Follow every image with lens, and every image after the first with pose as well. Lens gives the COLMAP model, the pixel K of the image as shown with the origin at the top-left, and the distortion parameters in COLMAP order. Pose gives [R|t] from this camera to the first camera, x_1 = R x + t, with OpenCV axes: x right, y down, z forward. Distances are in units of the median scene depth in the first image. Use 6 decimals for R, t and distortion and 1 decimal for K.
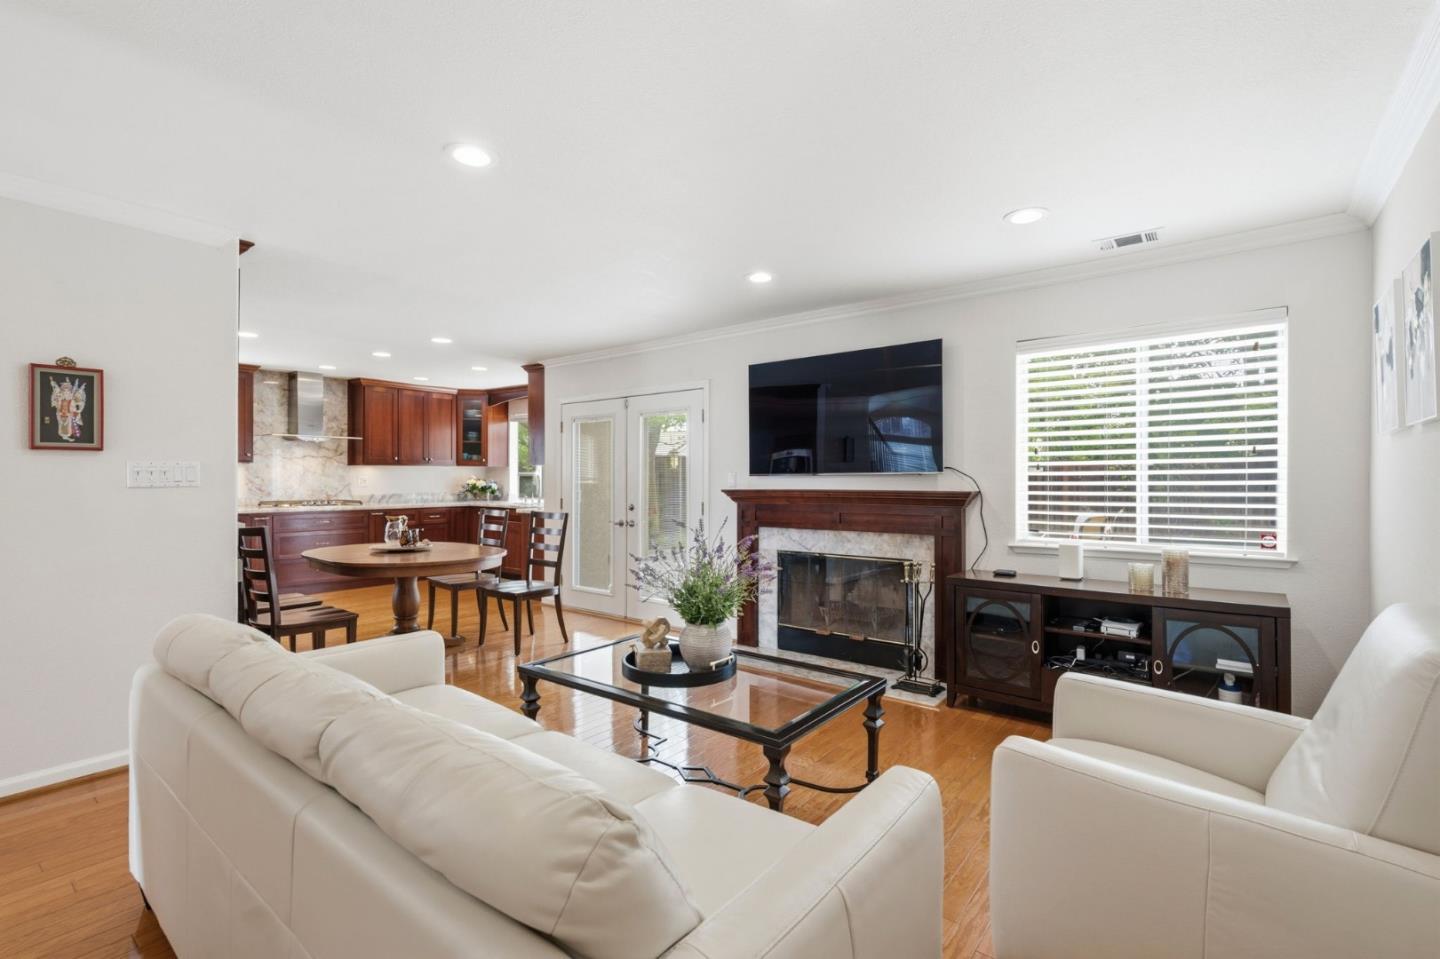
lens RADIAL K [[656.8, 0, 720.0], [0, 656.8, 479.5], [0, 0, 1]] dist [-0.001376, 0.000493]
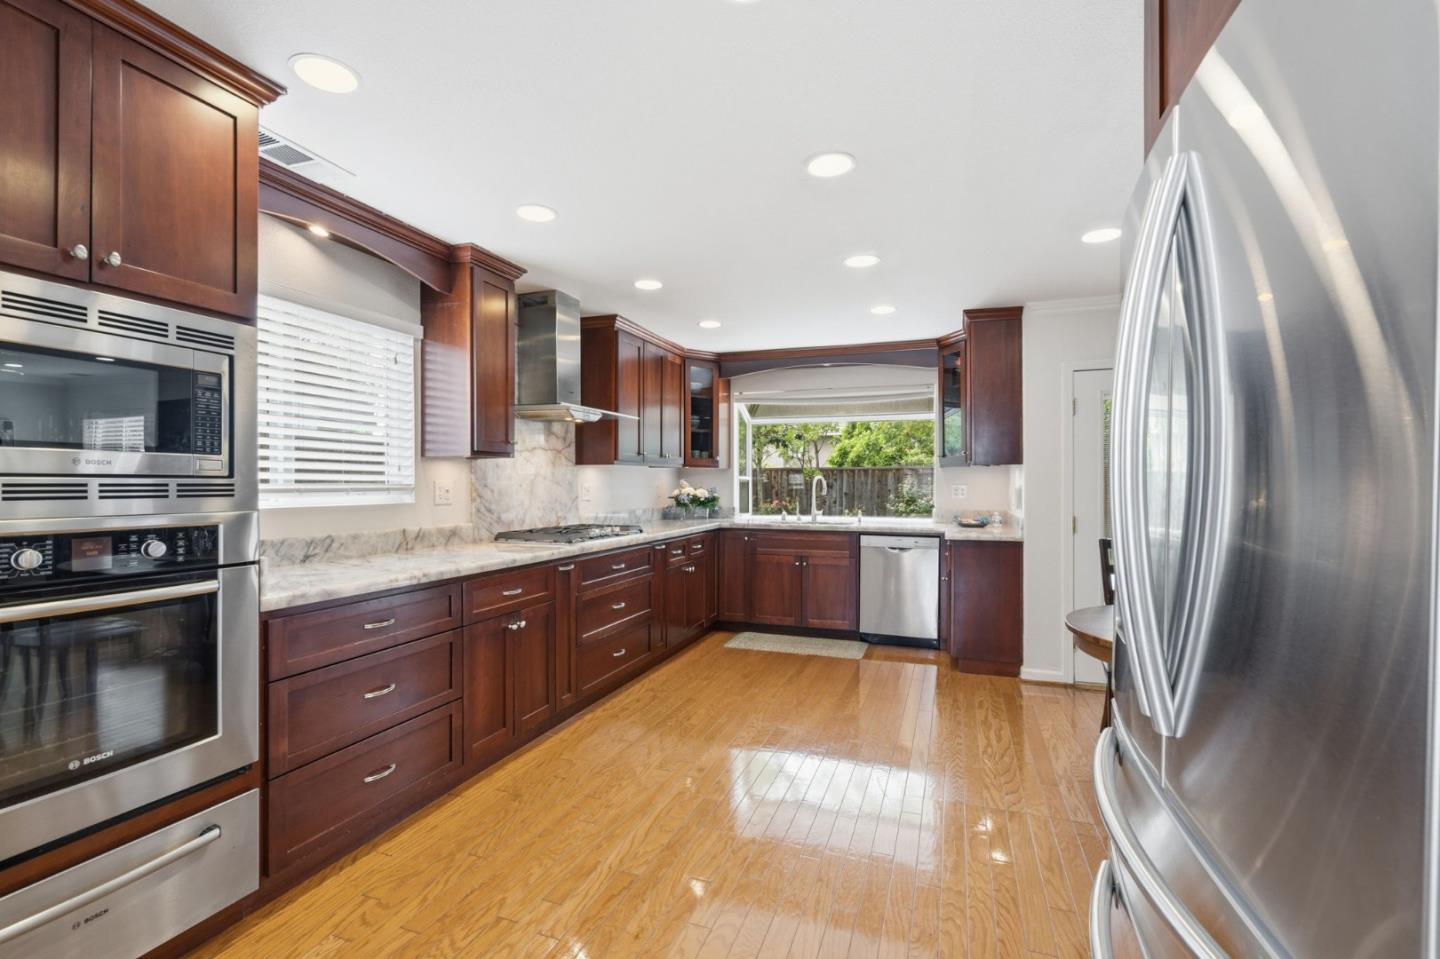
lens RADIAL K [[656.8, 0, 720.0], [0, 656.8, 479.5], [0, 0, 1]] dist [-0.001376, 0.000493]
pose [[0.950211, -0.003924, 0.311583, -1.060484], [0.006612, 0.999949, -0.007571, -0.005189], [-0.311538, 0.009254, 0.950189, 0.686032]]
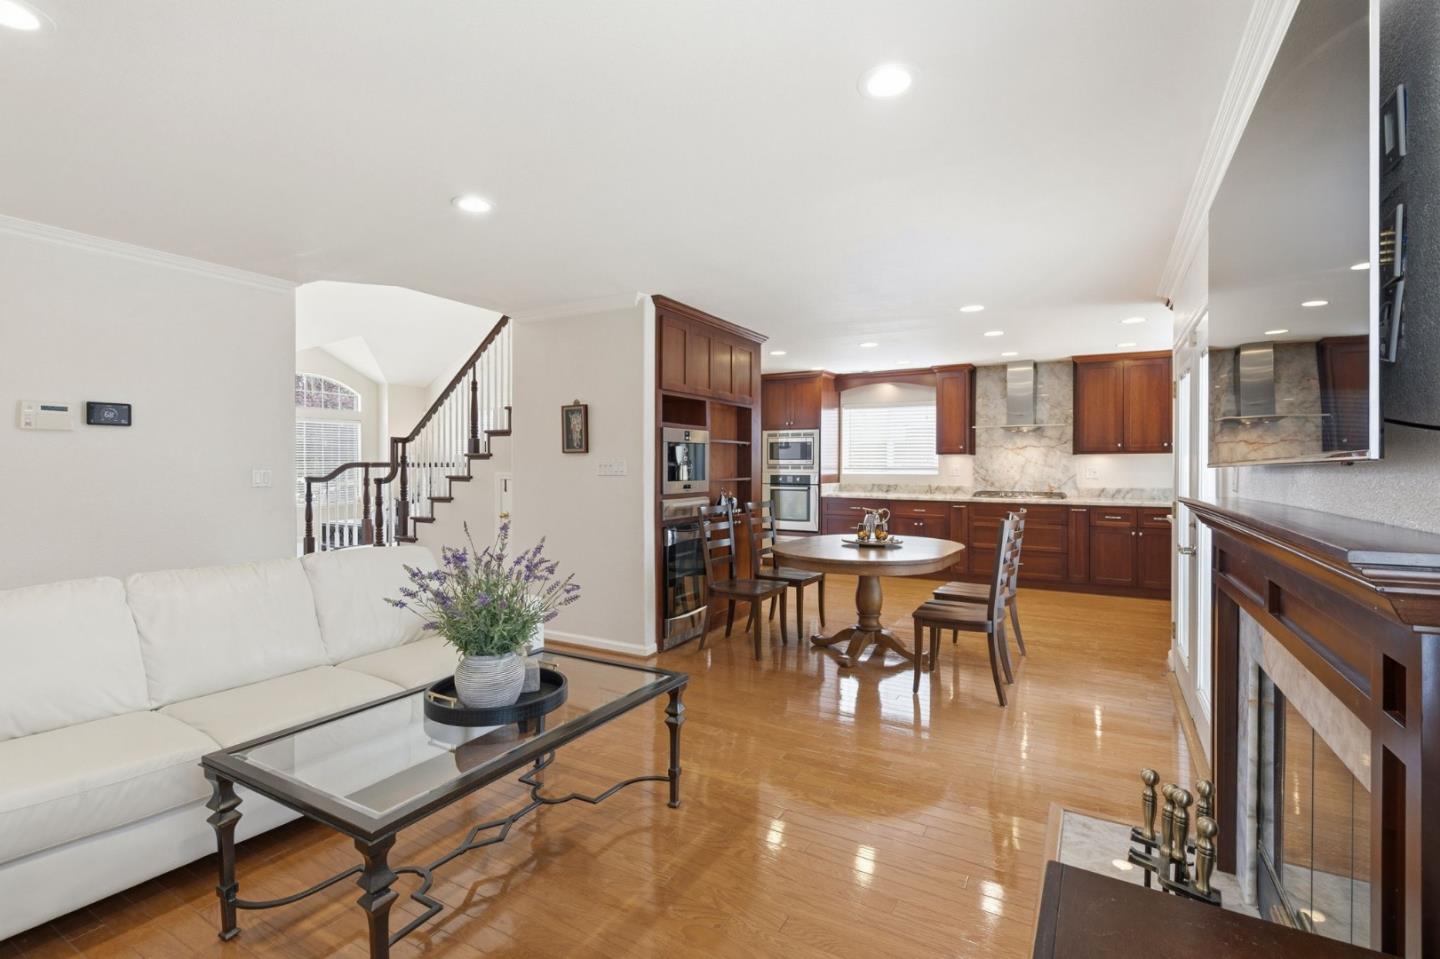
lens RADIAL K [[678.2, 0, 716.0], [0, 678.2, 466.6], [0, 0, 1]] dist [0.000522, 0.000199]
pose [[0.132906, -0.000681, -0.991128, 0.493642], [-0.003693, 0.999992, -0.001182, -0.003661], [0.991122, 0.003818, 0.132902, 0.659425]]
